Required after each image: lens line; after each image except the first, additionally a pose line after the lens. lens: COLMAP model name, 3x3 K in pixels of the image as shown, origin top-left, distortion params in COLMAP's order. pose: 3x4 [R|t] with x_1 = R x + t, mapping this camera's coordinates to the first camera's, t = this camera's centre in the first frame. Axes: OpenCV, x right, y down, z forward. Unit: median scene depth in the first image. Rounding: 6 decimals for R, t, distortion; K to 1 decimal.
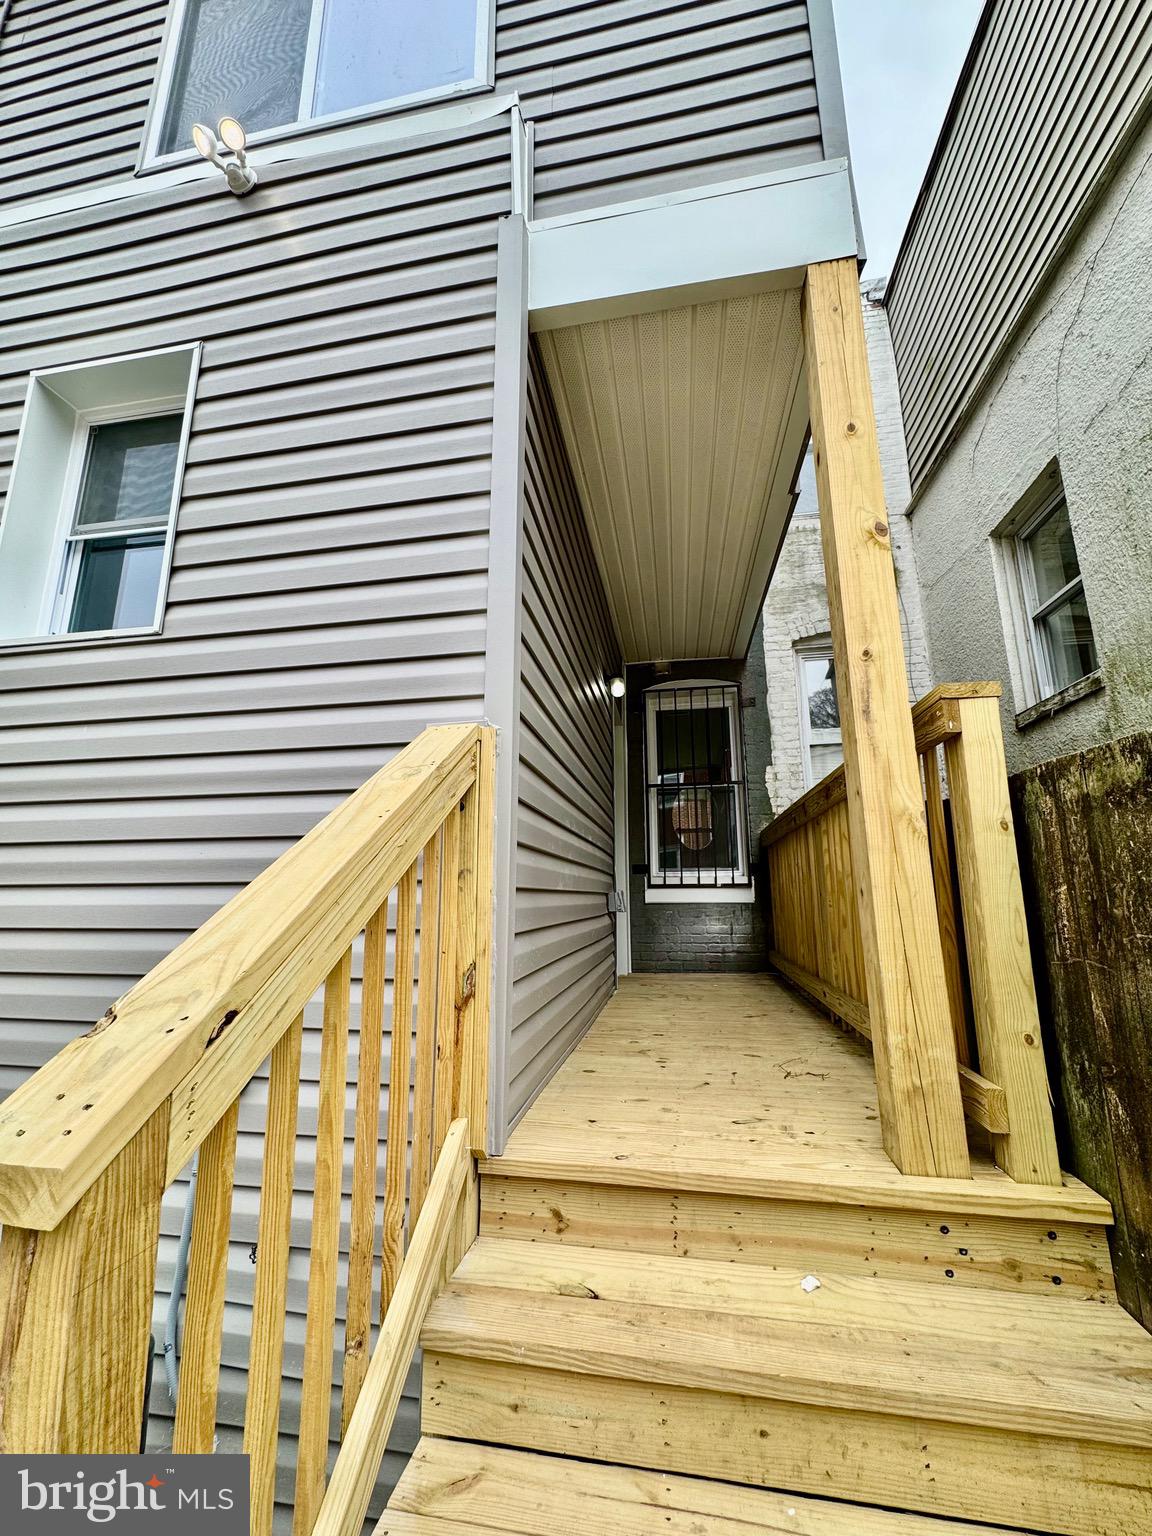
lens RADIAL K [[620.6, 0, 567.9], [0, 620.6, 767.1], [0, 0, 1]] dist [-0.002053, 0.000133]
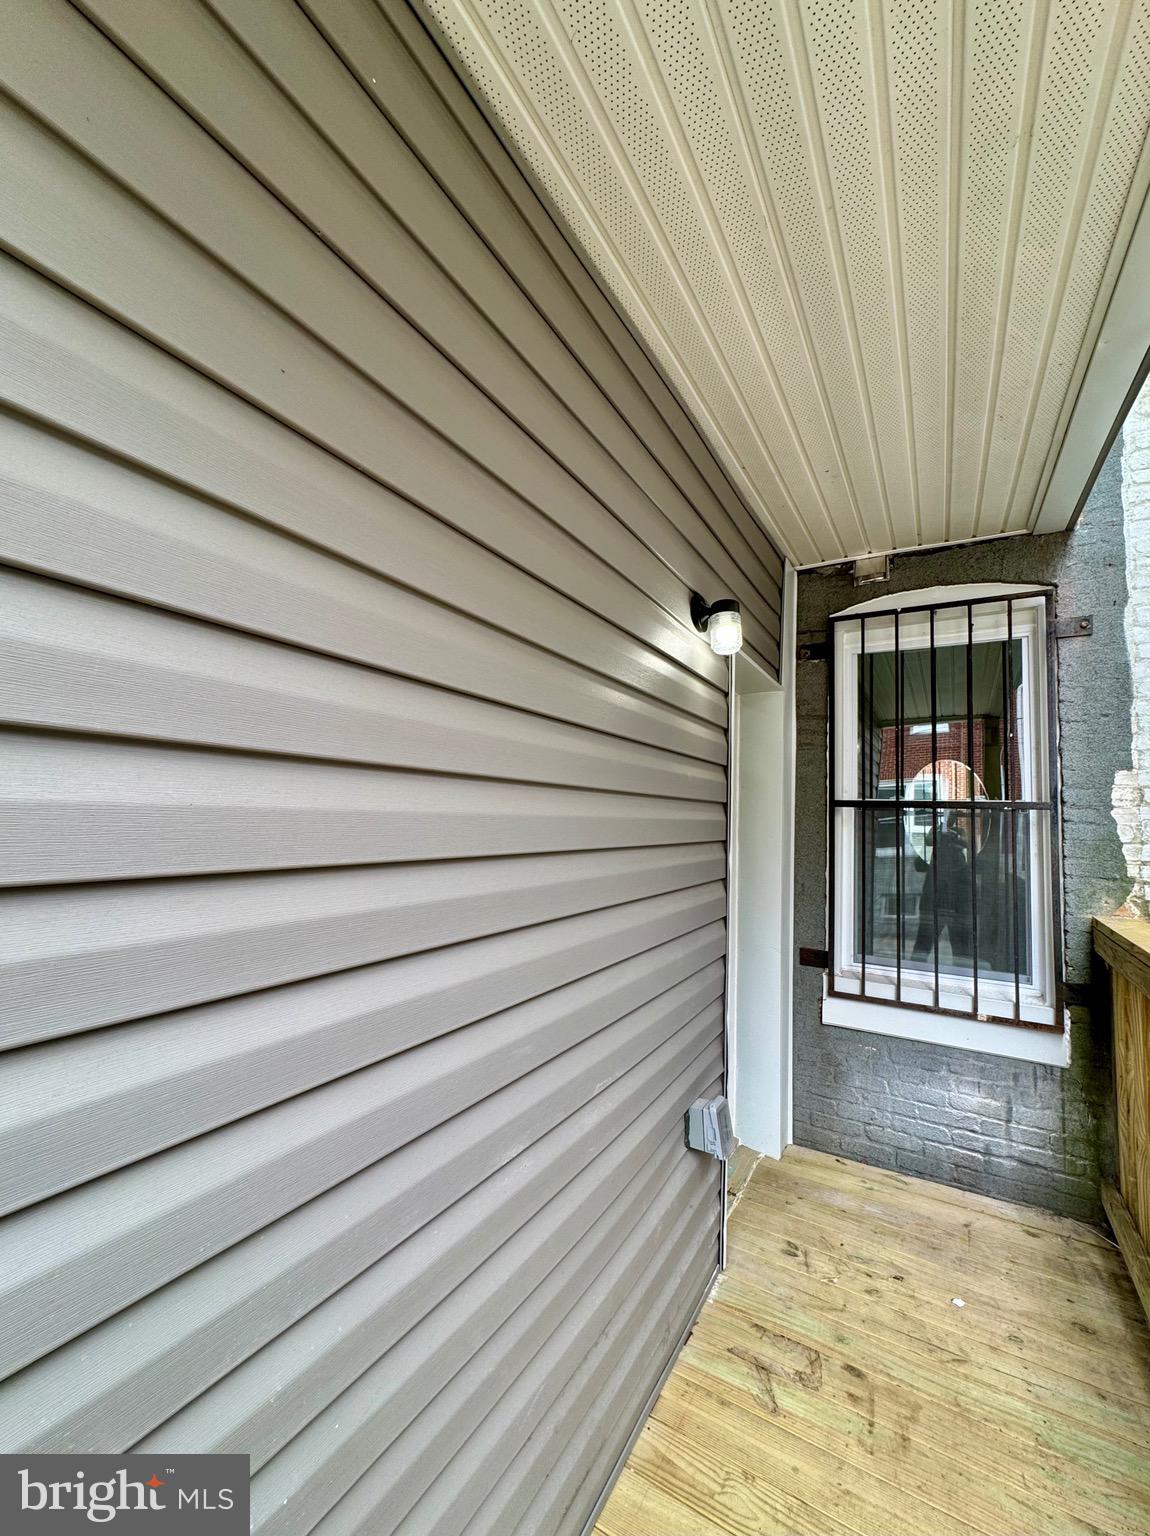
lens RADIAL K [[620.6, 0, 577.5], [0, 620.6, 761.6], [0, 0, 1]] dist [-0.002053, 0.000133]
pose [[0.939081, 0.002771, -0.343685, 0.107878], [0.042522, 0.991348, 0.124180, -0.080779], [0.341056, -0.131229, 0.930838, 0.449231]]
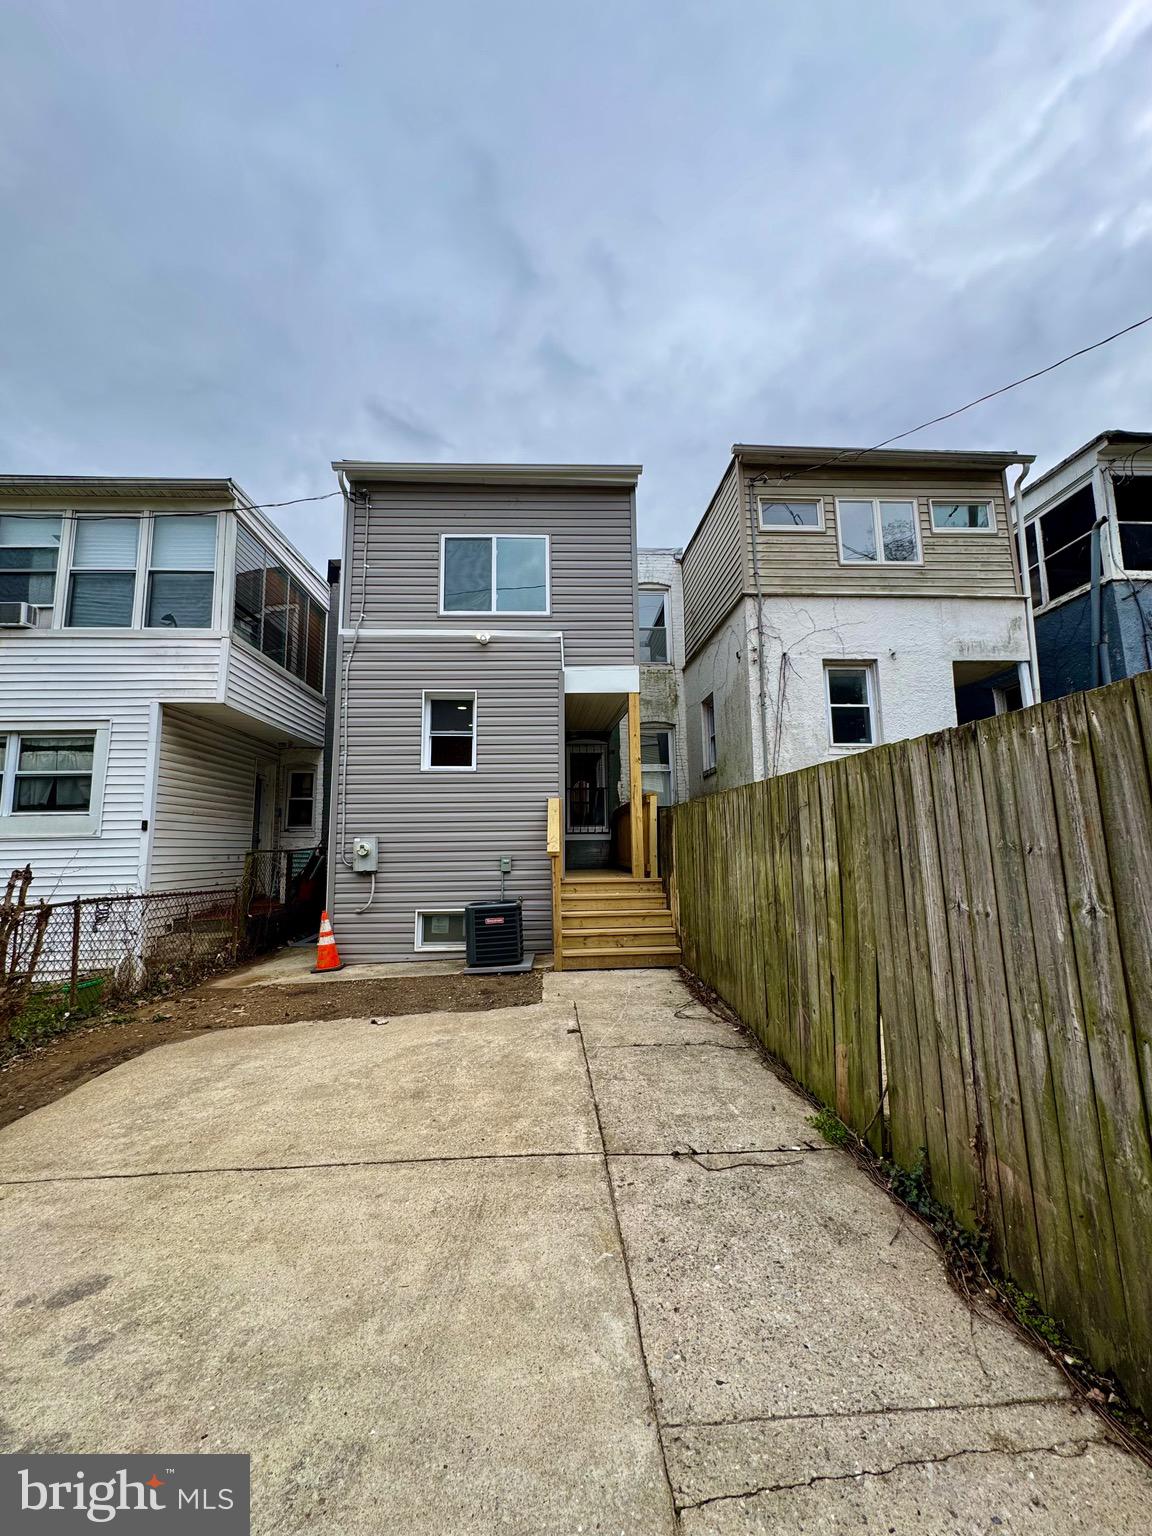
lens RADIAL K [[620.6, 0, 574.3], [0, 620.6, 765.6], [0, 0, 1]] dist [-0.002053, 0.000133]
pose [[0.973559, 0.022165, 0.227359, -0.358682], [-0.038432, 0.996988, 0.067370, -0.206946], [-0.225181, -0.074327, 0.971478, -1.179068]]
